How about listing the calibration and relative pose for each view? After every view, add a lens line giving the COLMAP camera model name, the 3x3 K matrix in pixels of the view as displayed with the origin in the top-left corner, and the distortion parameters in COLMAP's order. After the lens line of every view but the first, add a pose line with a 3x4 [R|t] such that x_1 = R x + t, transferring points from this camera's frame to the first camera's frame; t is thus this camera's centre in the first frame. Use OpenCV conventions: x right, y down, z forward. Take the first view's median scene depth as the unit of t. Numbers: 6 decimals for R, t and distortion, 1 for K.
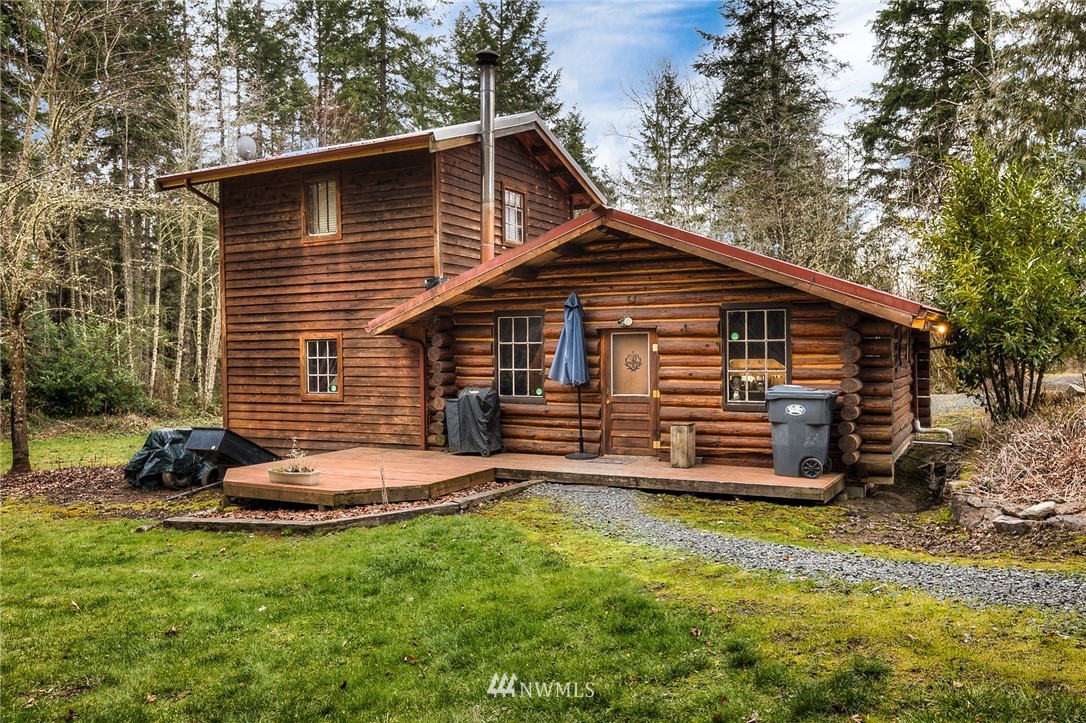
lens RADIAL K [[829.5, 0, 543.0], [0, 829.5, 361.5], [0, 0, 1]] dist [0.015432, 0.003733]
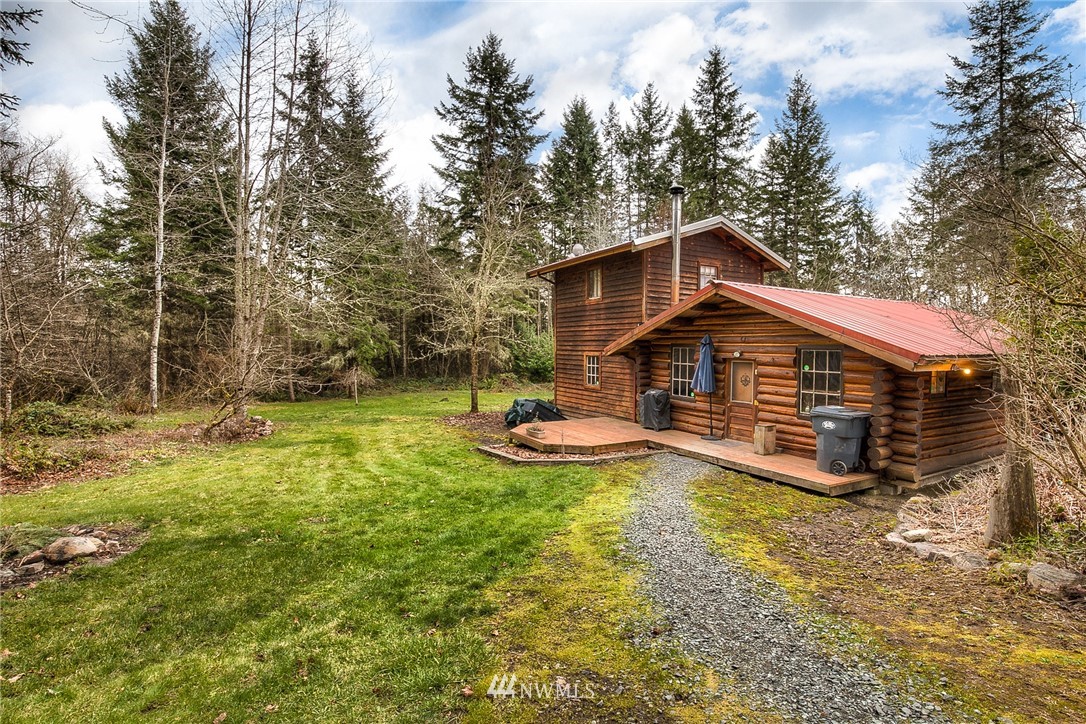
lens RADIAL K [[487.5, 0, 566.3], [0, 487.5, 360.0], [0, 0, 1]] dist [-0.022463, 0.000396]
pose [[0.852399, 0.033985, -0.521786, 0.263313], [-0.025306, 0.999398, 0.023752, -0.044500], [0.522279, -0.007042, 0.852746, 0.059242]]
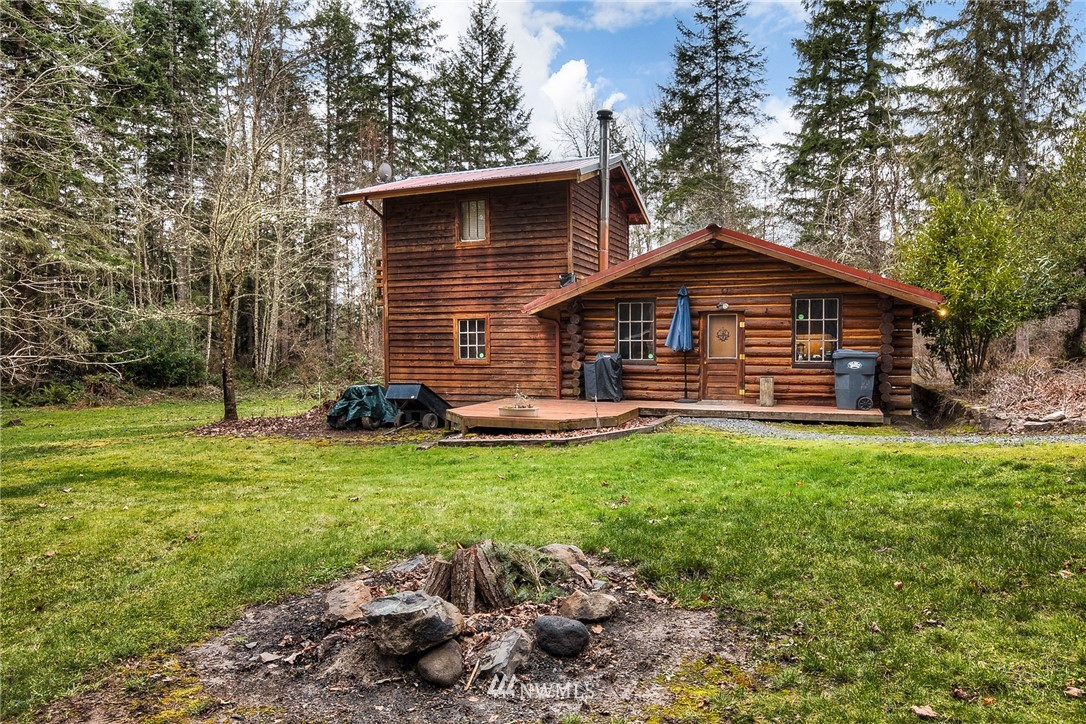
lens RADIAL K [[694.4, 0, 543.0], [0, 694.4, 362.0], [0, 0, 1]] dist [0.001726, 0.000065]
pose [[0.994008, 0.001659, 0.109292, -0.297056], [-0.003603, 0.999839, 0.017588, 0.024695], [-0.109245, -0.017876, 0.993854, -0.140062]]
